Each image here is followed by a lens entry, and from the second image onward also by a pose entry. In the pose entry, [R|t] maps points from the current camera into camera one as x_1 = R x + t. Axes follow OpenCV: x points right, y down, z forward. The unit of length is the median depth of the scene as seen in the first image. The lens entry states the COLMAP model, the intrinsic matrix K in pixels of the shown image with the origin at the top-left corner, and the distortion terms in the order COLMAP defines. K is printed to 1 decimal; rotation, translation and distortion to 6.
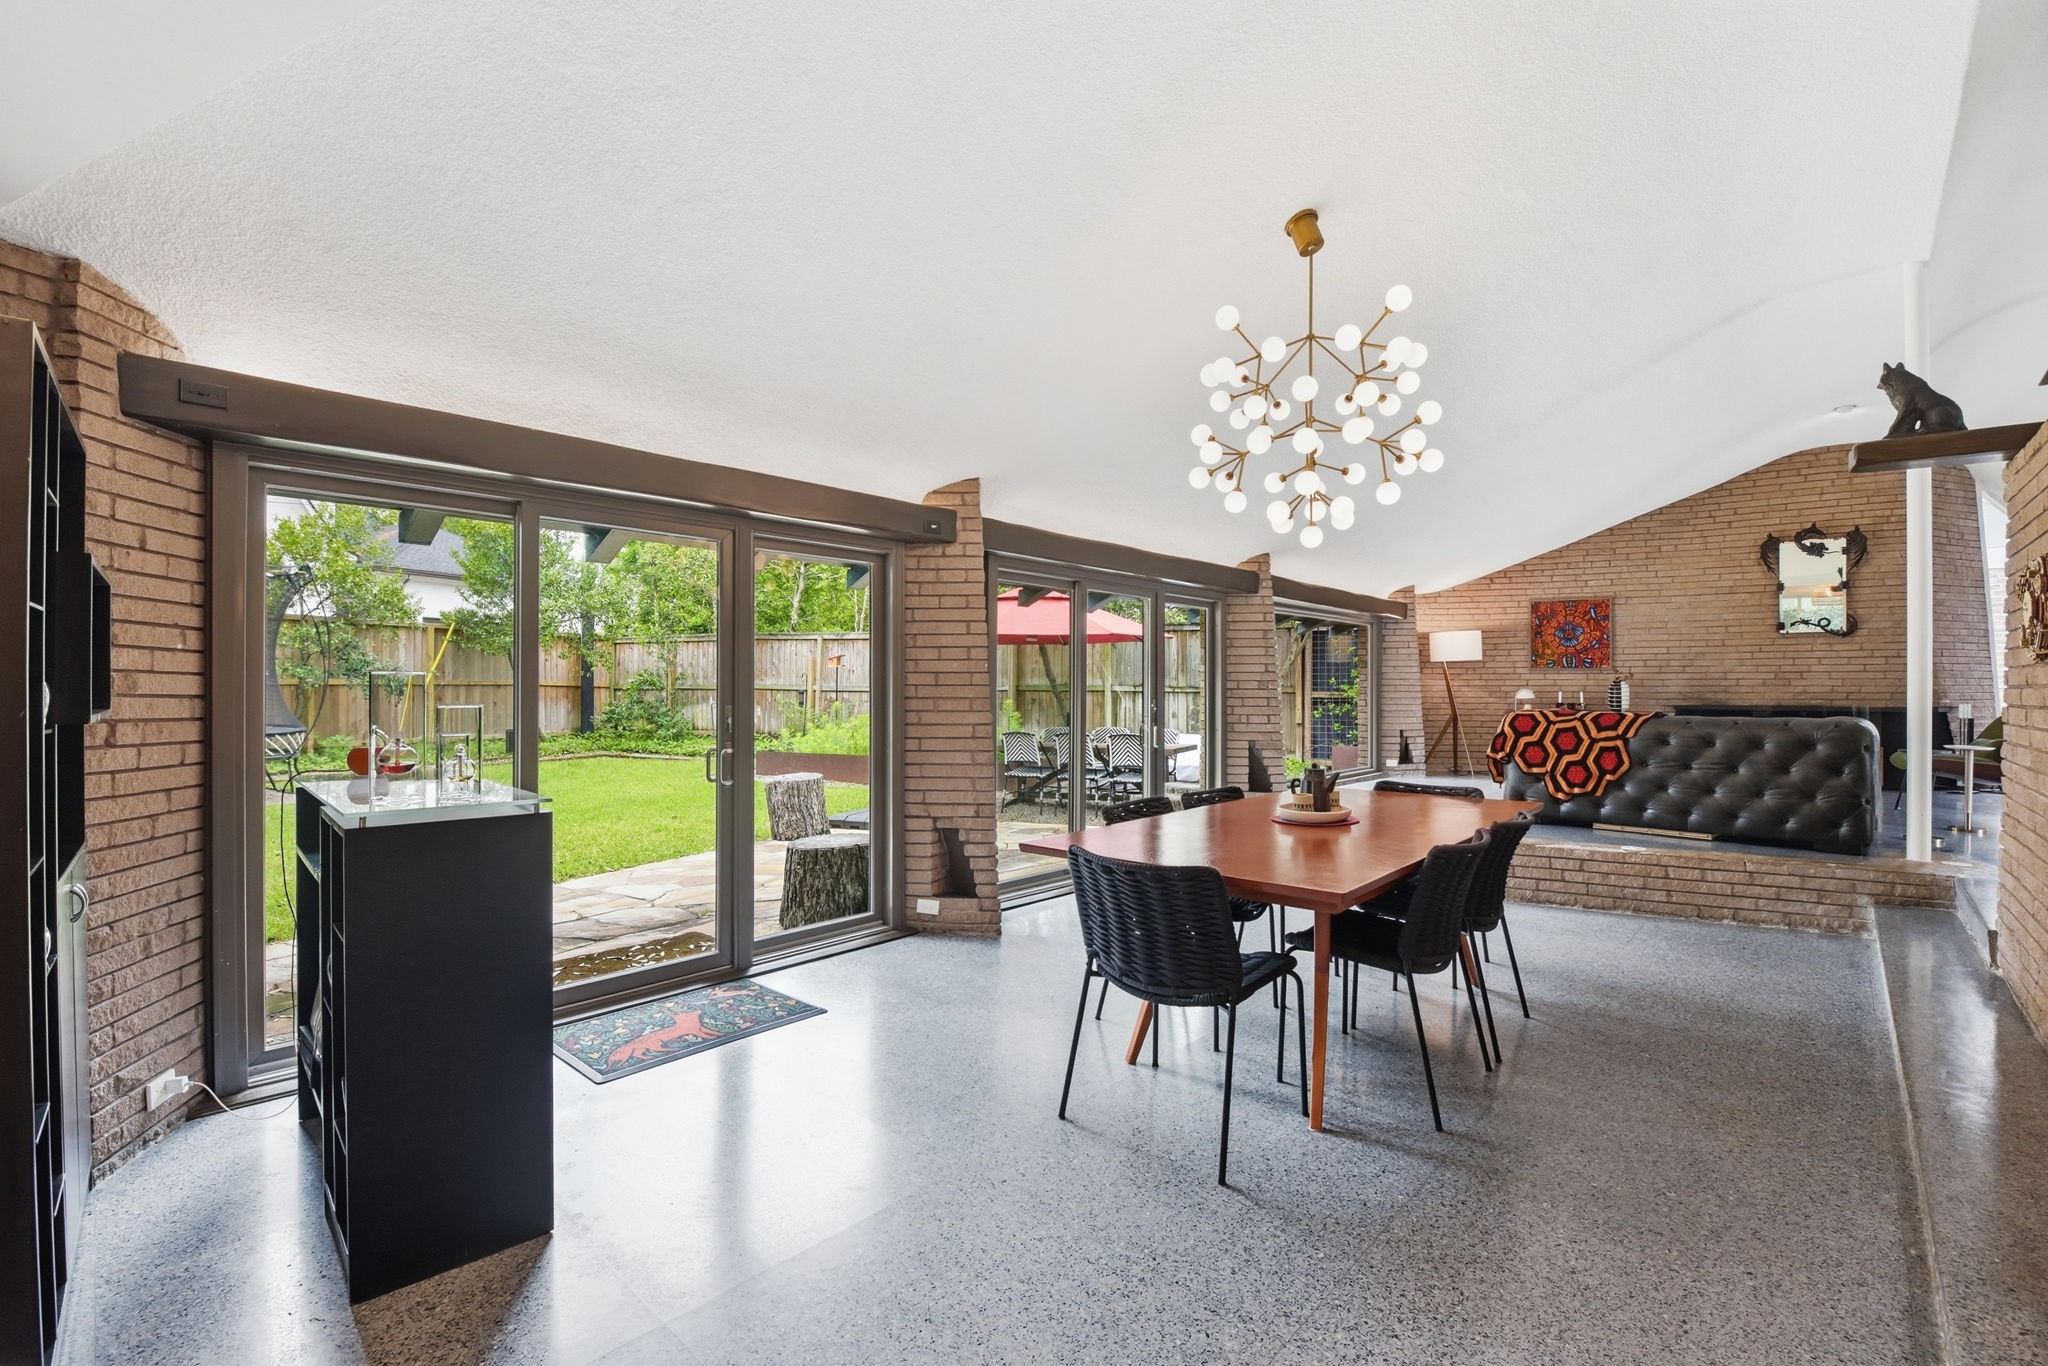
lens RADIAL K [[907.4, 0, 1016.5], [0, 907.4, 677.2], [0, 0, 1]] dist [-0.002379, -0.000559]
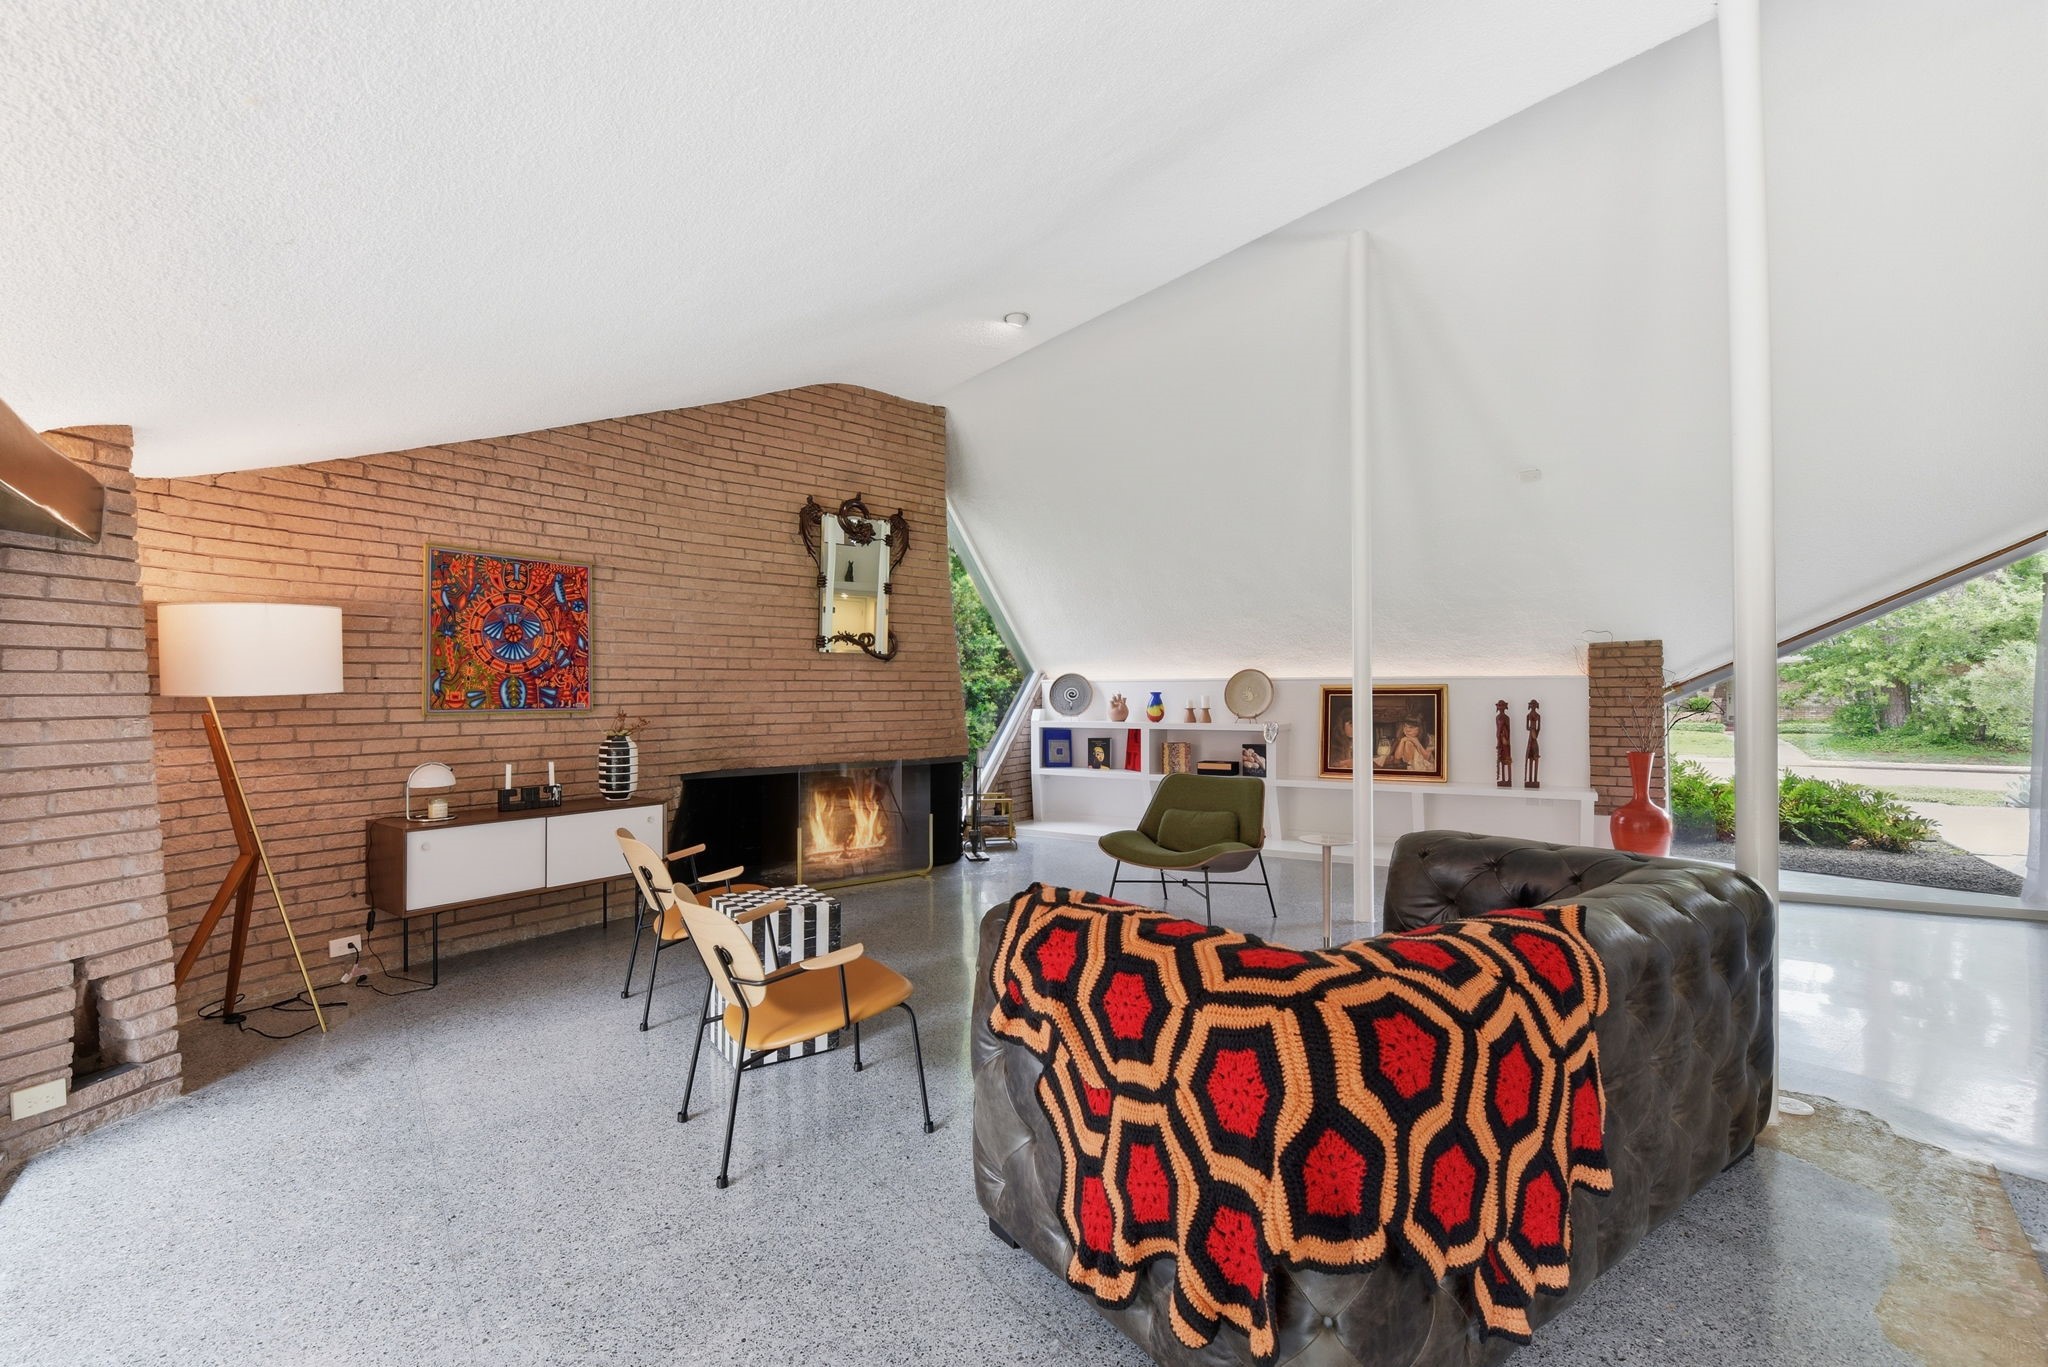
lens RADIAL K [[895.5, 0, 1021.9], [0, 895.5, 681.7], [0, 0, 1]] dist [0.000289, -0.000340]
pose [[0.135216, 0.001792, 0.990815, 0.203129], [-0.009427, 0.999955, -0.000522, -0.025846], [-0.990771, -0.009270, 0.135227, 0.695727]]
